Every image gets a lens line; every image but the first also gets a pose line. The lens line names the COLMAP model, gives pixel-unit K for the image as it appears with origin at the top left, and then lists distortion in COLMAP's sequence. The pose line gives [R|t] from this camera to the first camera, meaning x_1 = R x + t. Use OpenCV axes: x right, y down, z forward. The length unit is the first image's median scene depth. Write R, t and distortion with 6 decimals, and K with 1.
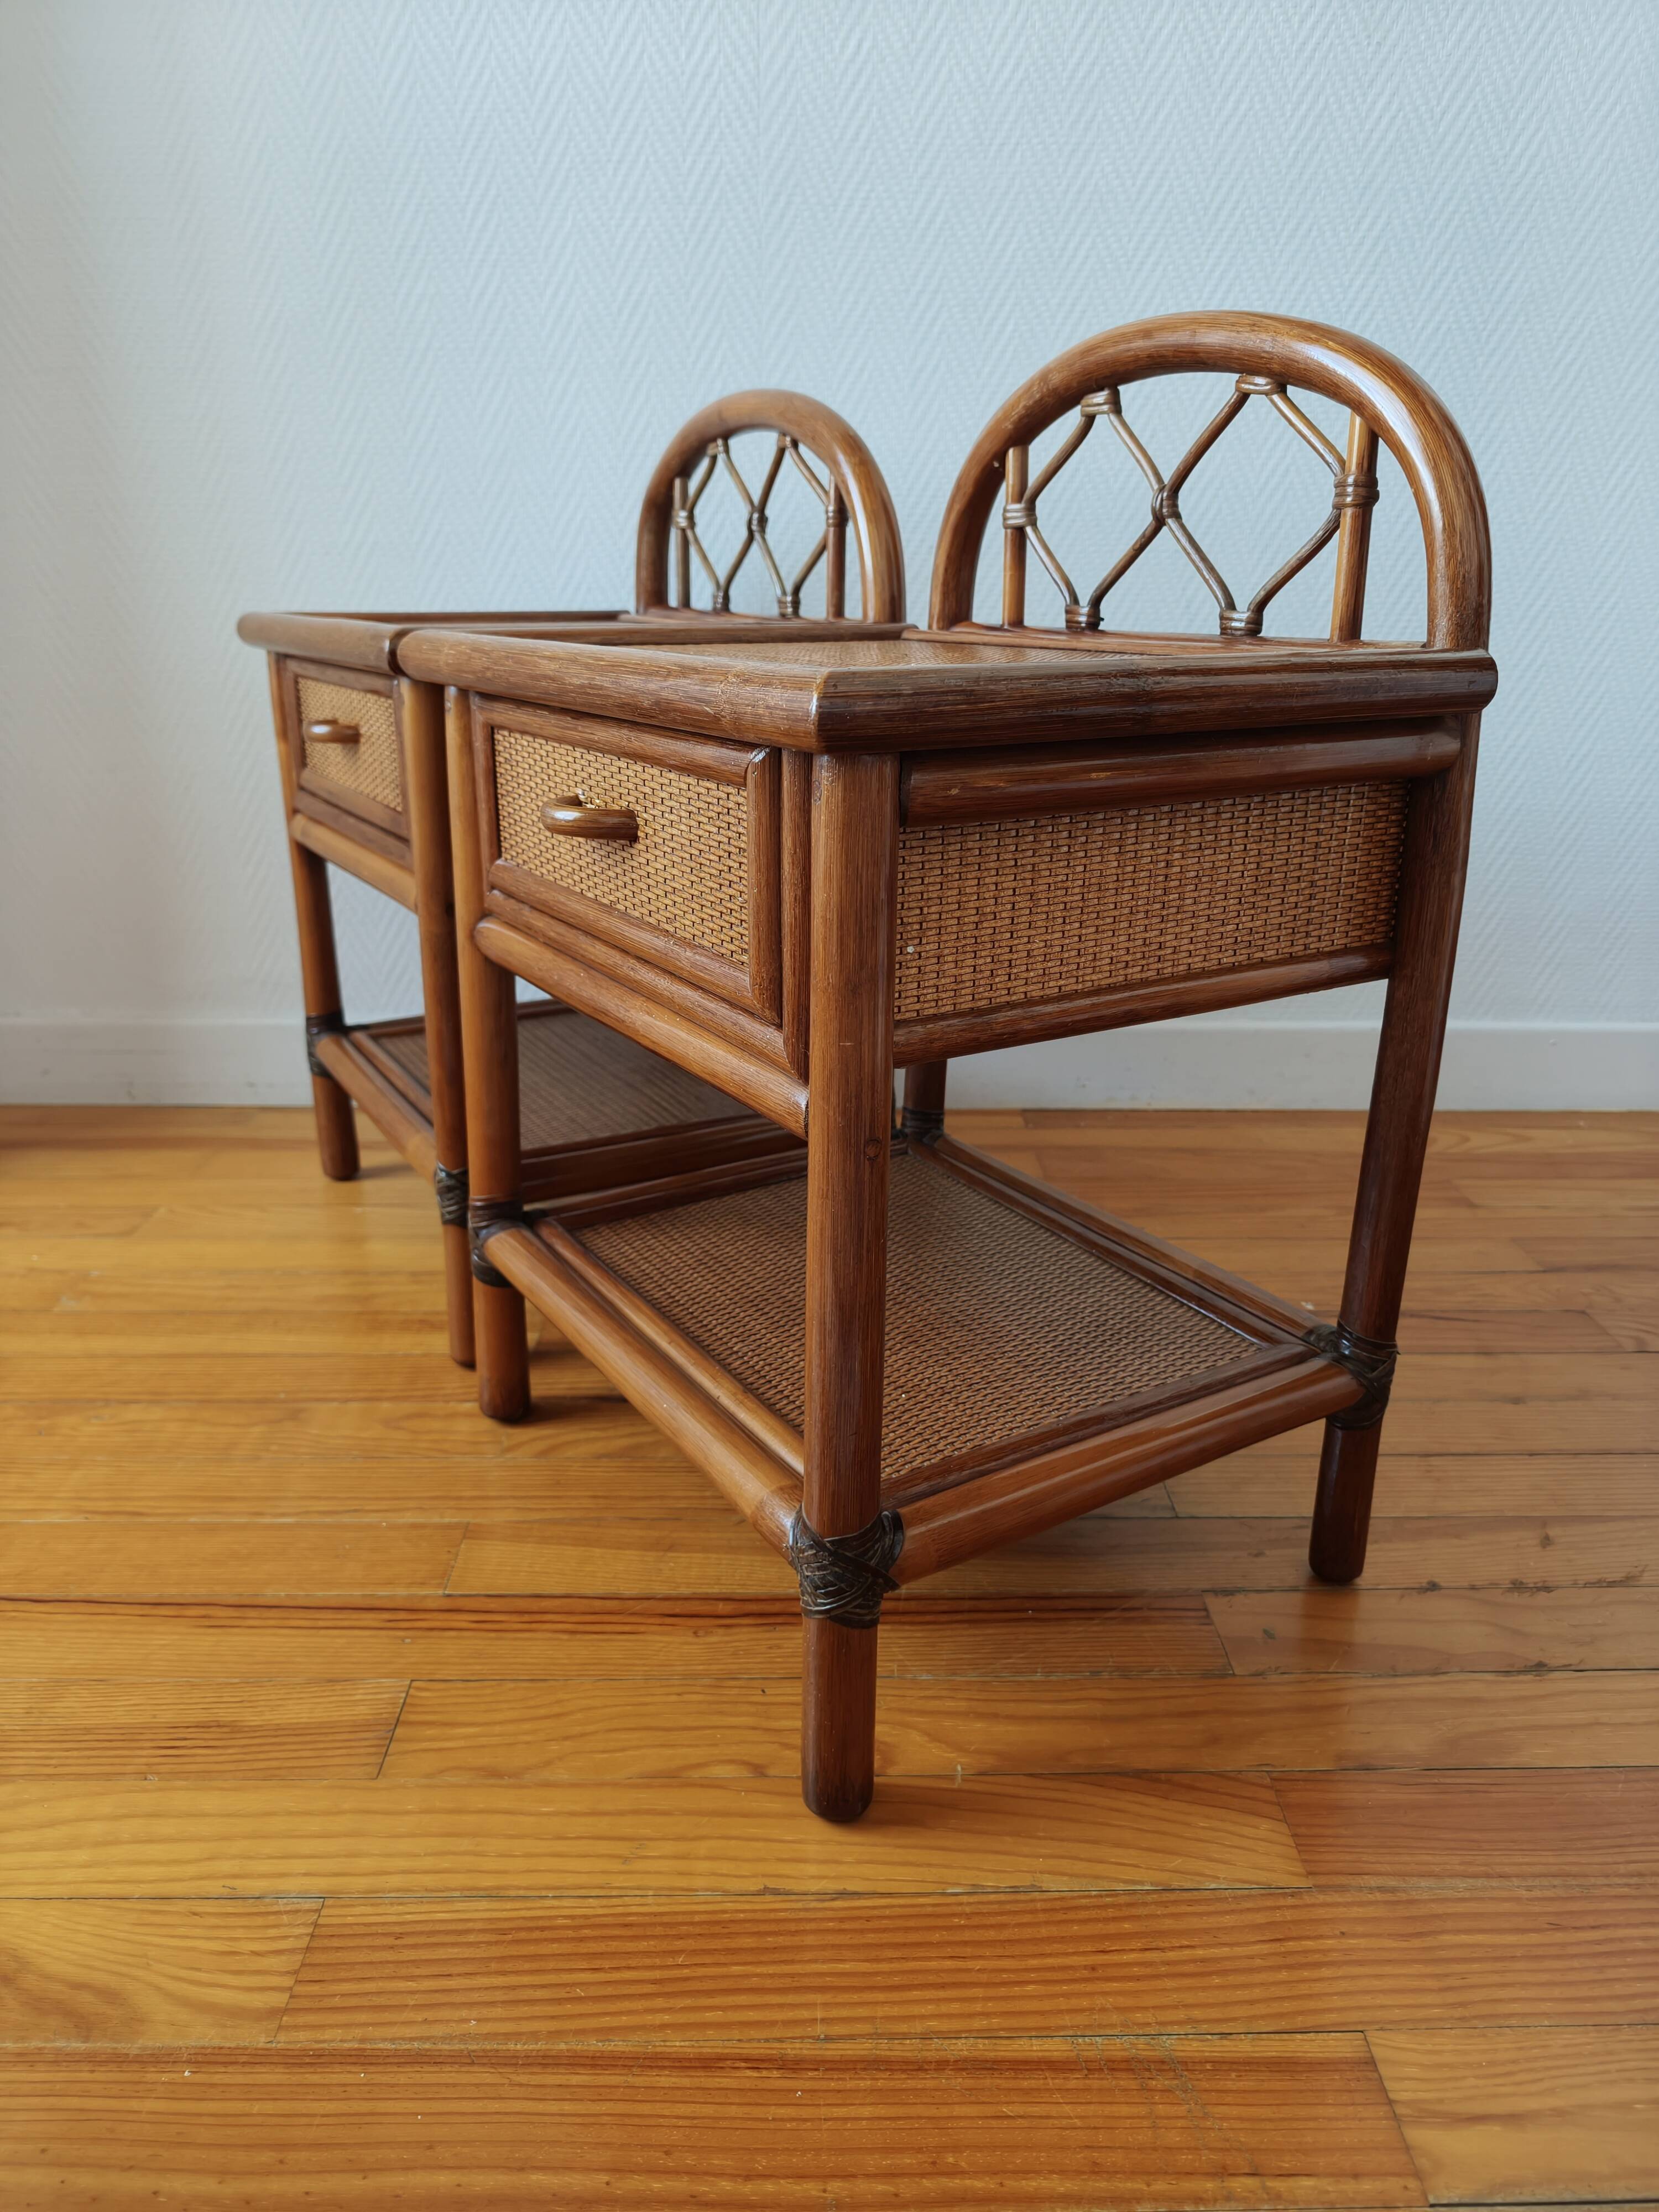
lens RADIAL K [[1540.7, 0, 838.1], [0, 1540.7, 1101.6], [0, 0, 1]] dist [0.002882, -0.018810]
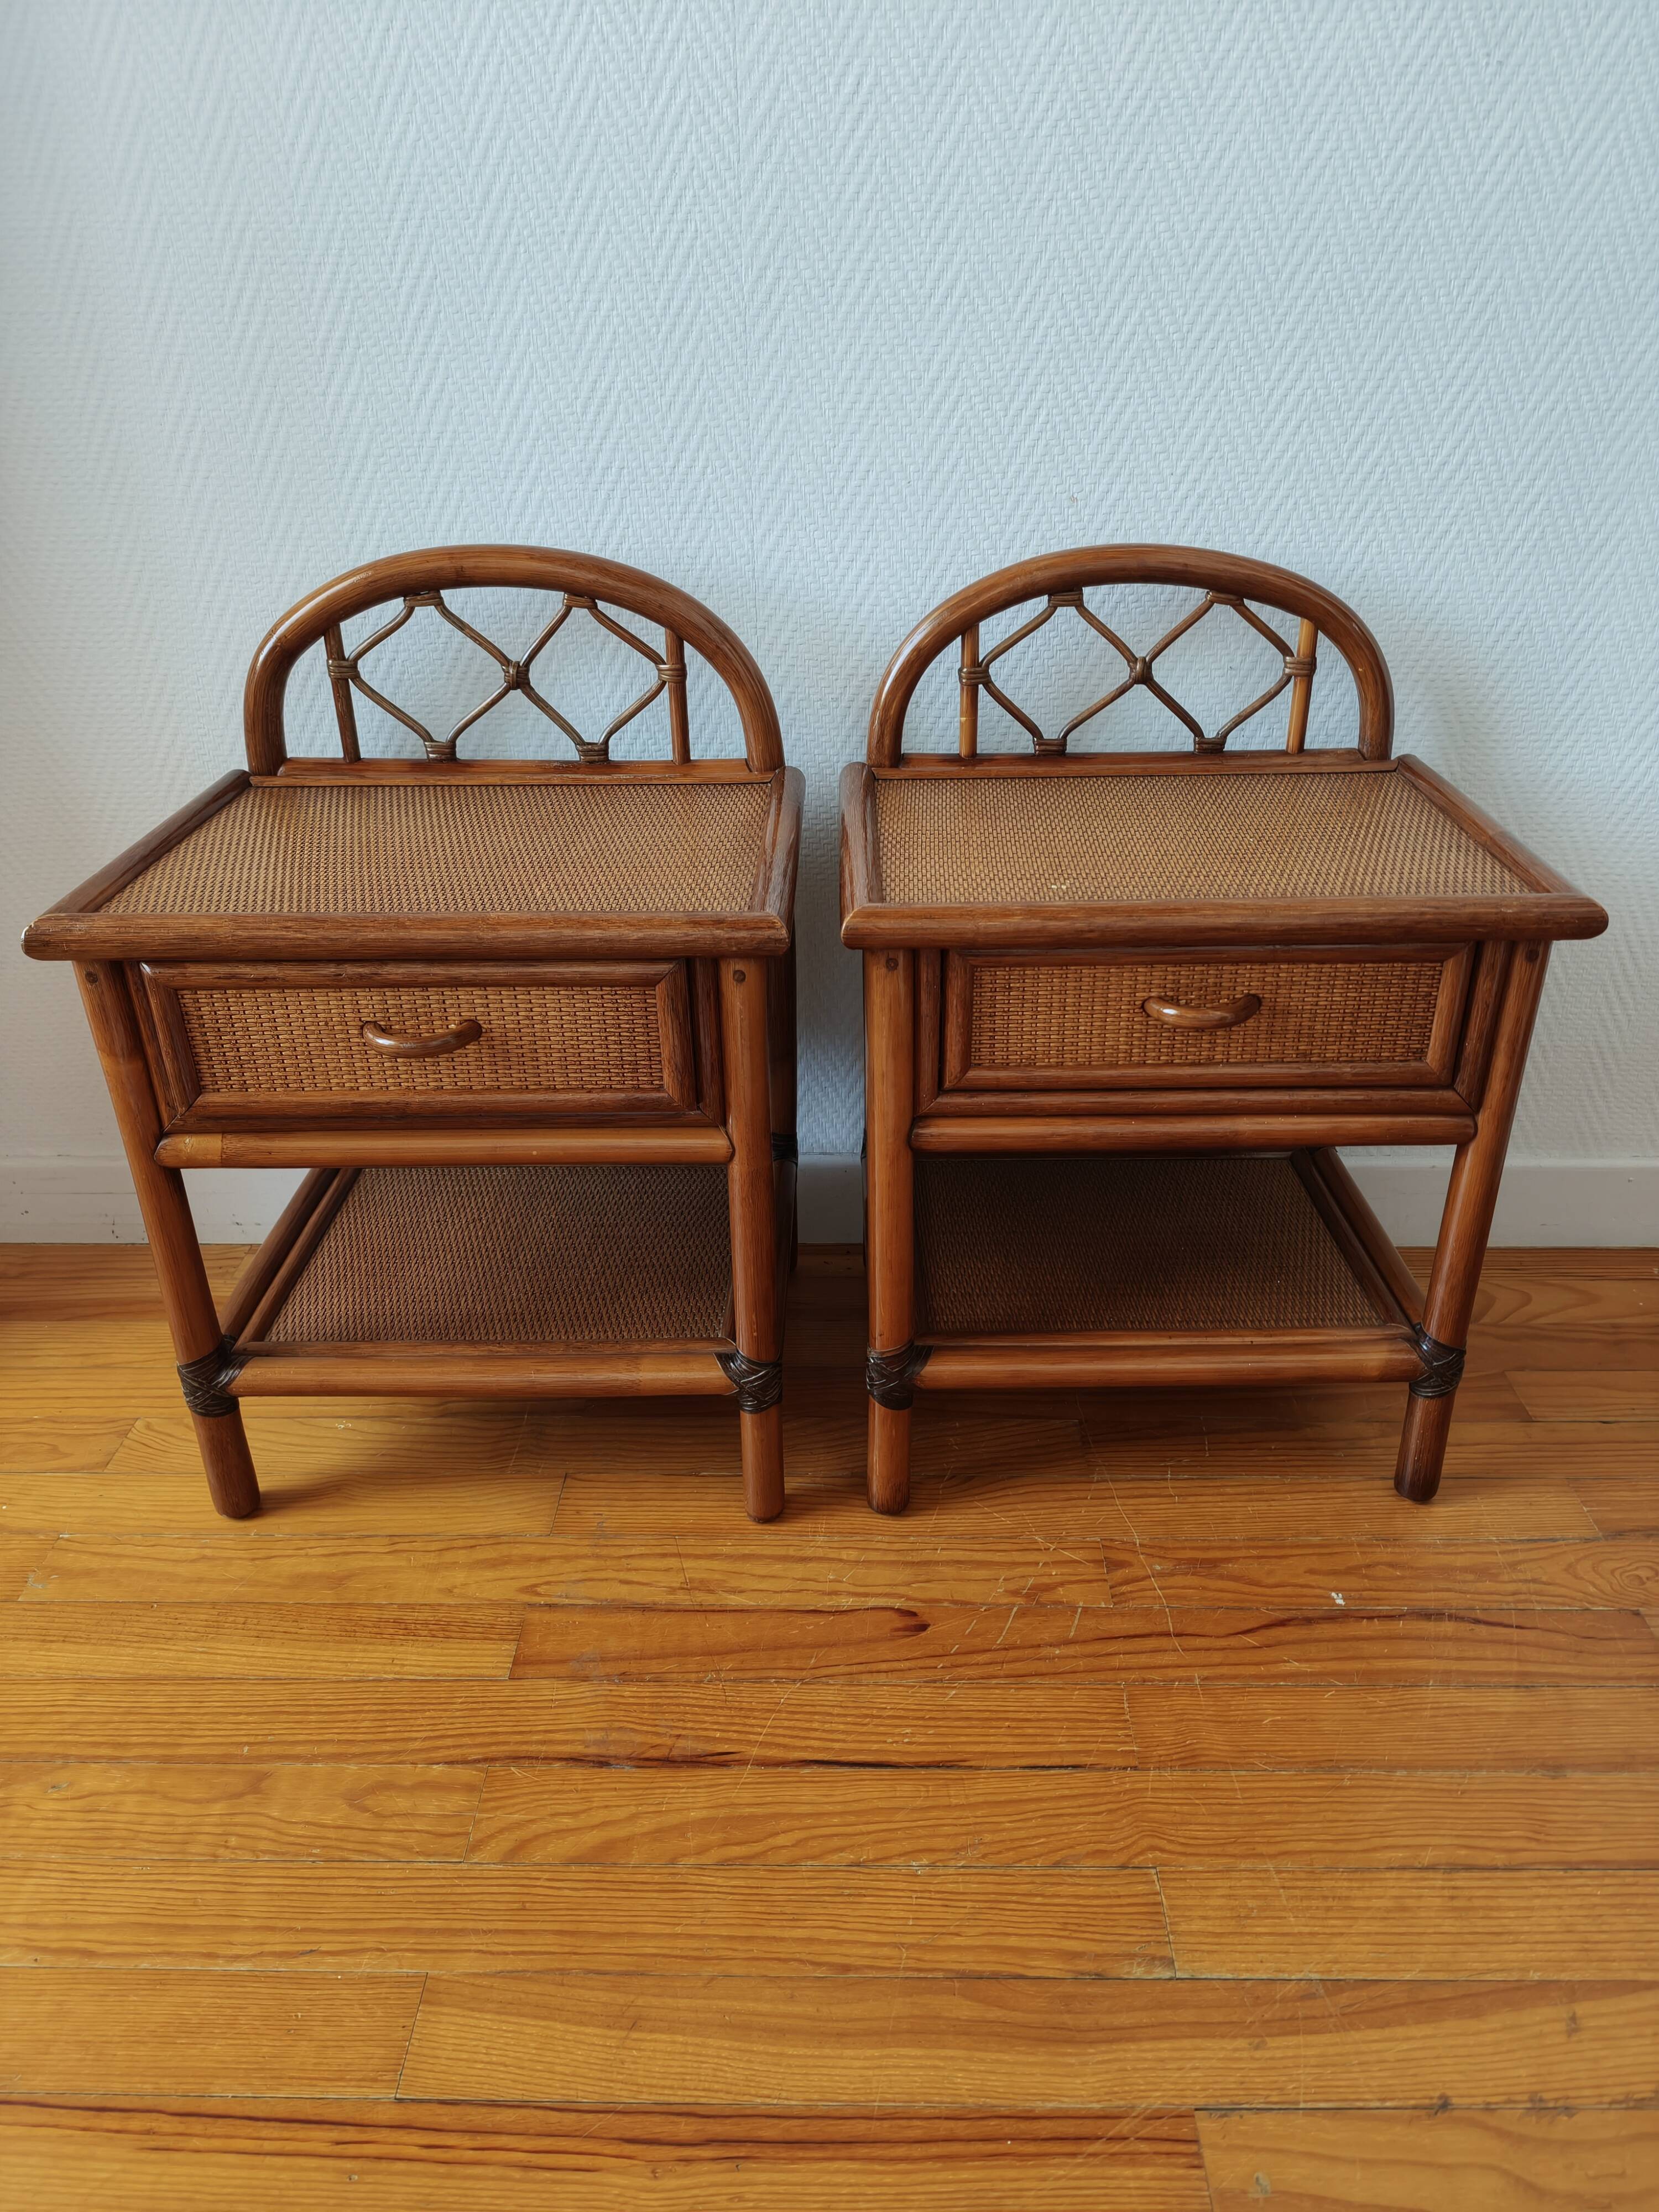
lens RADIAL K [[1530.9, 0, 845.8], [0, 1530.9, 1113.0], [0, 0, 1]] dist [0.007124, -0.019918]
pose [[0.999309, -0.000595, -0.037172, 0.047091], [0.006379, 0.987786, 0.155683, -0.343182], [0.036625, -0.155813, 0.987107, 0.134771]]
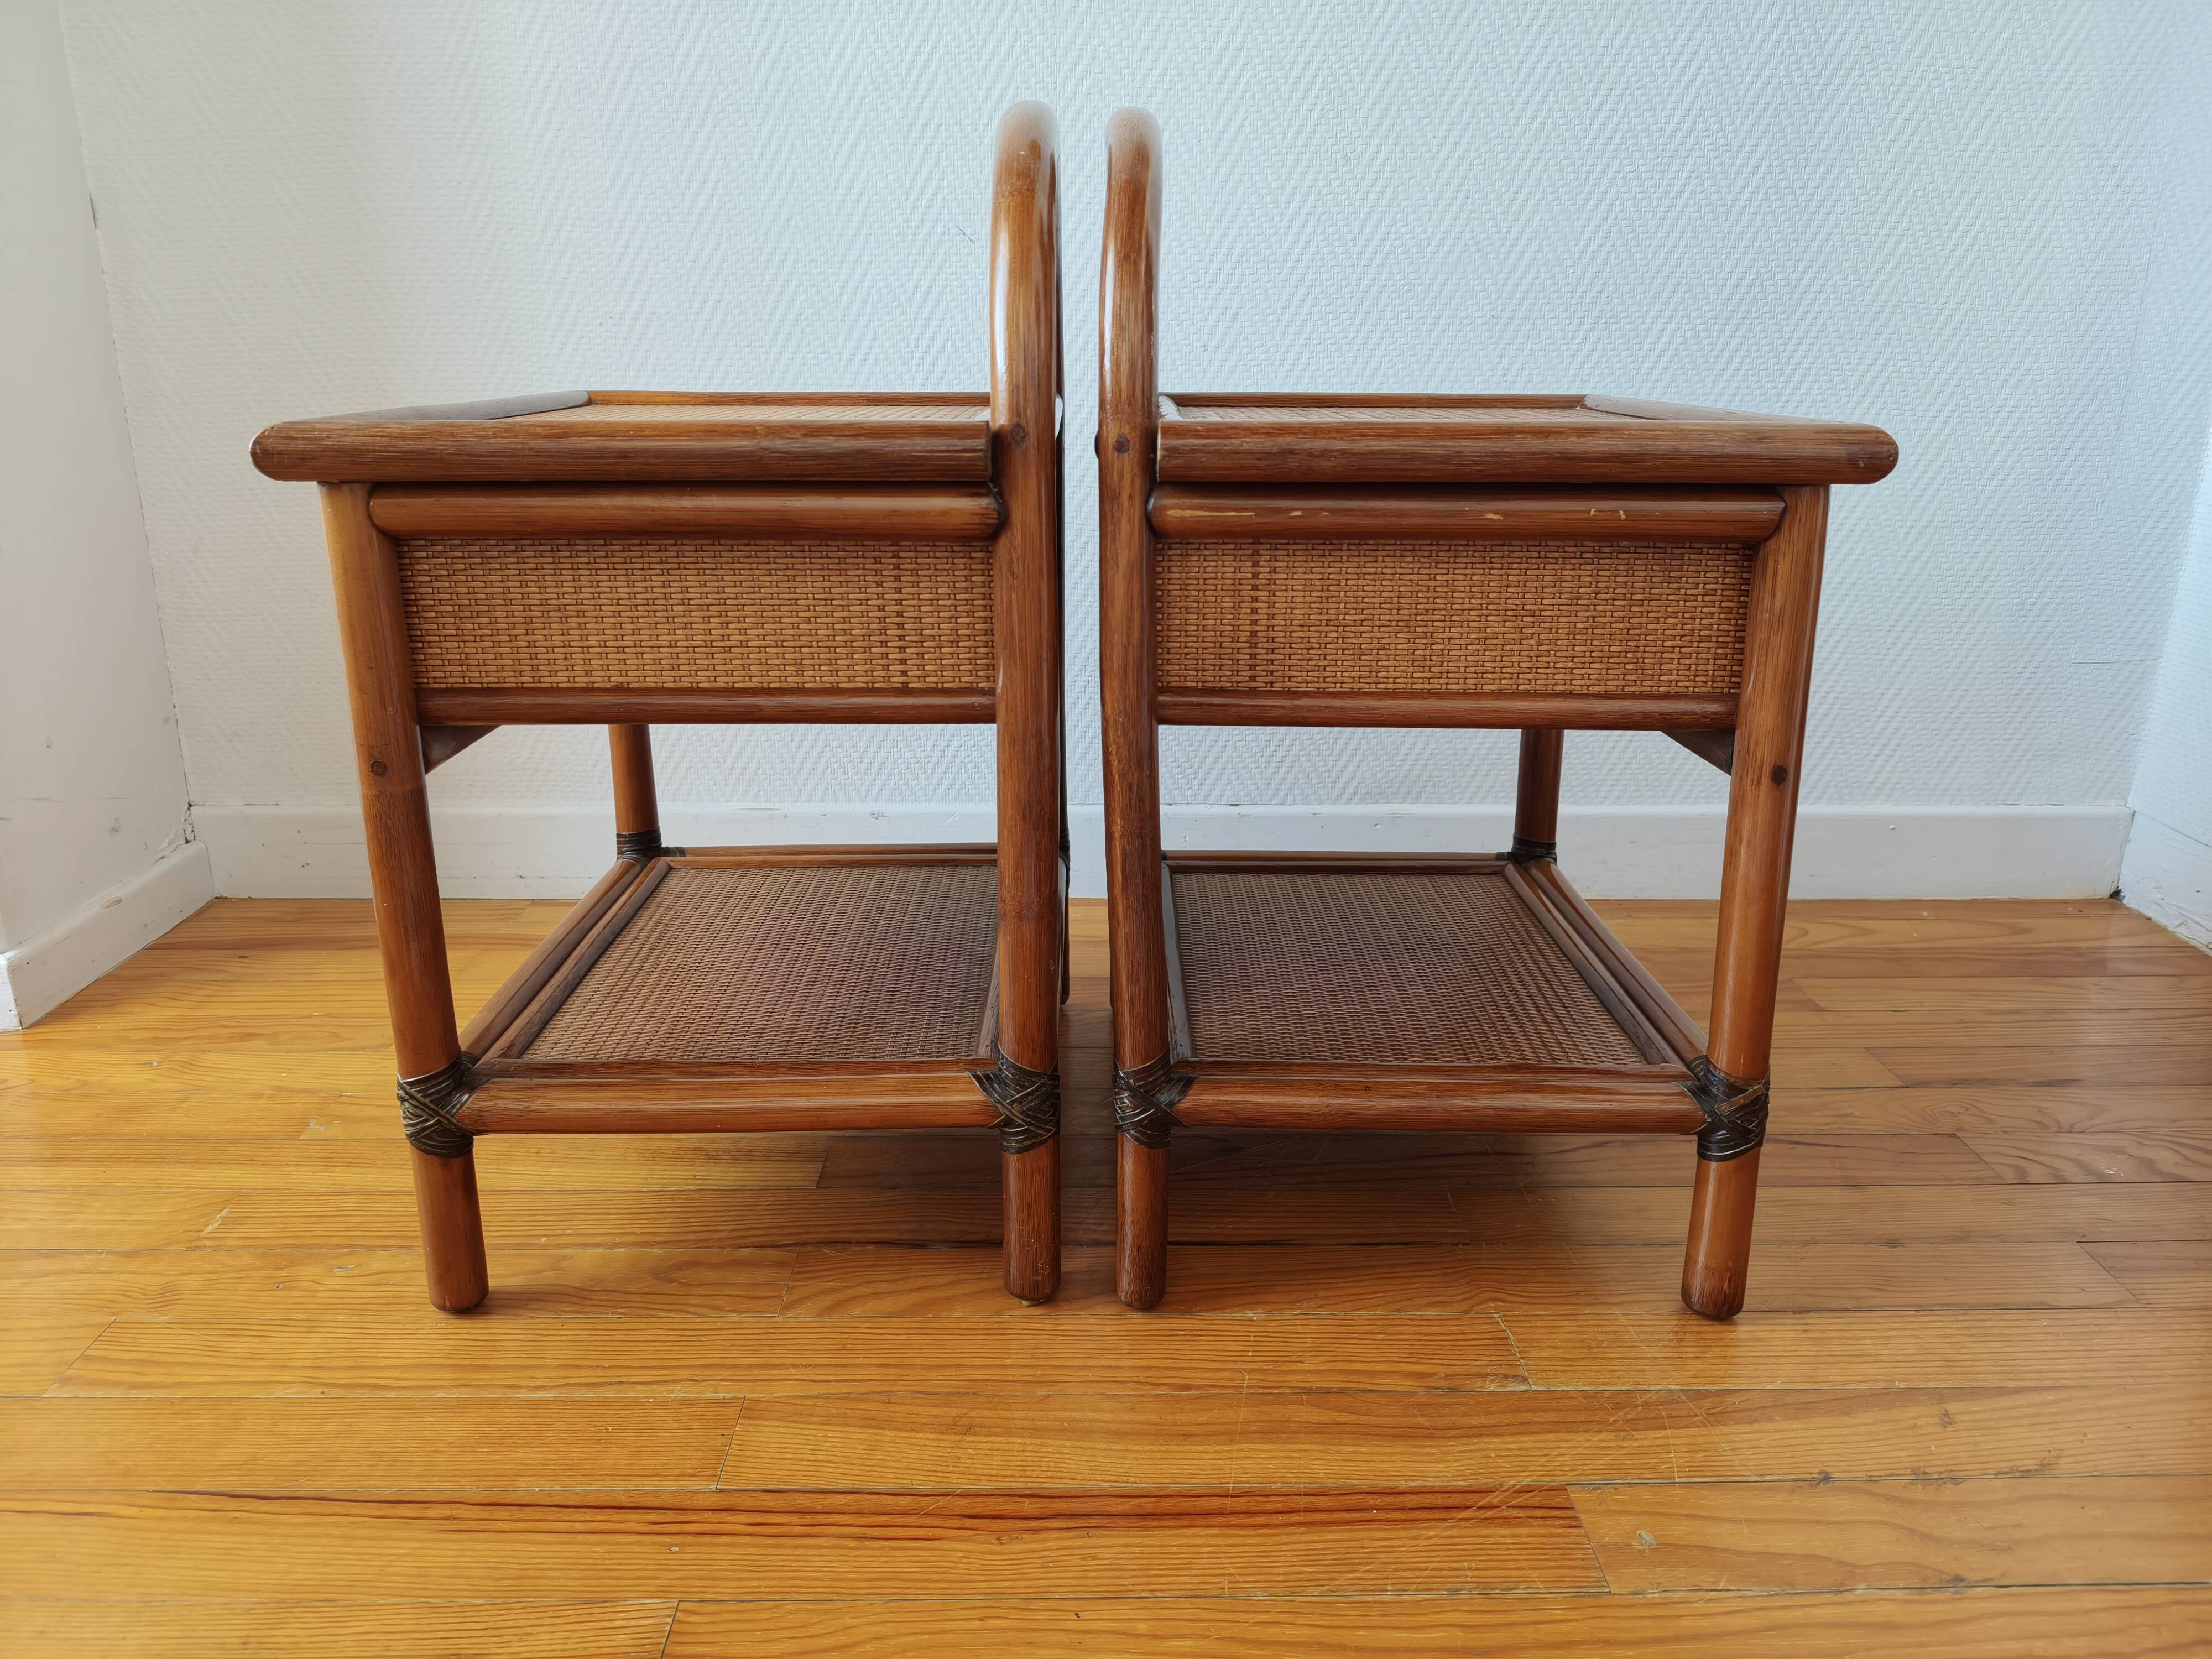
lens RADIAL K [[1533.6, 0, 1107.9], [0, 1533.6, 813.9], [0, 0, 1]] dist [0.005857, -0.019781]
pose [[0.999965, -0.003641, -0.007568, -0.016615], [0.003450, 0.999681, -0.025022, -0.038613], [0.007657, 0.024995, 0.999658, 0.082218]]
